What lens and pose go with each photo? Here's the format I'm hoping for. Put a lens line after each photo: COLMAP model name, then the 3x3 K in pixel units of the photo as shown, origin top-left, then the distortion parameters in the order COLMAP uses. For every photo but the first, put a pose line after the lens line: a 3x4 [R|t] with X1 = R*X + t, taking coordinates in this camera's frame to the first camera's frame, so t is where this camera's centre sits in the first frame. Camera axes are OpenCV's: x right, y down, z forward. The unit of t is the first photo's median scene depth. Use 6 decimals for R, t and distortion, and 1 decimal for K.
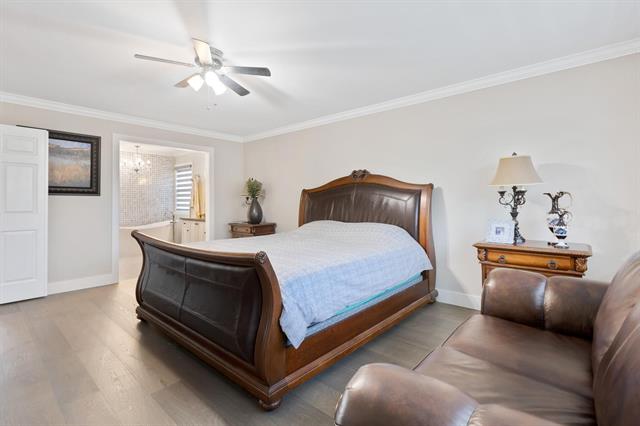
lens RADIAL K [[295.7, 0, 320.6], [0, 295.7, 207.4], [0, 0, 1]] dist [0.000721, -0.000900]
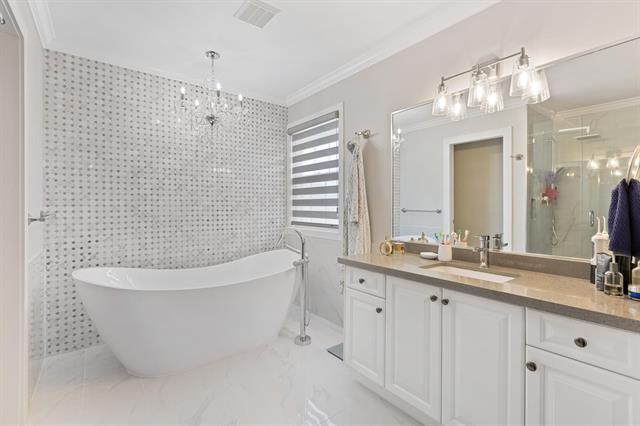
lens RADIAL K [[295.7, 0, 319.5], [0, 295.7, 208.1], [0, 0, 1]] dist [0.000721, -0.000900]
pose [[0.980951, -0.005318, -0.194184, -0.359960], [0.004156, 0.999971, -0.006388, -0.012759], [0.194213, 0.005459, 0.980944, 0.570676]]
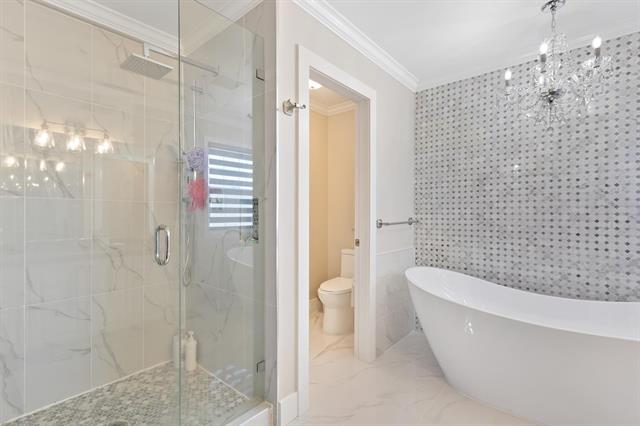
lens RADIAL K [[295.7, 0, 320.1], [0, 295.7, 214.4], [0, 0, 1]] dist [0.000721, -0.000900]
pose [[-0.000557, 0.003322, -0.999994, -0.303120], [-0.007147, 0.999969, 0.003325, -0.017750], [0.999974, 0.007148, -0.000533, 0.681811]]
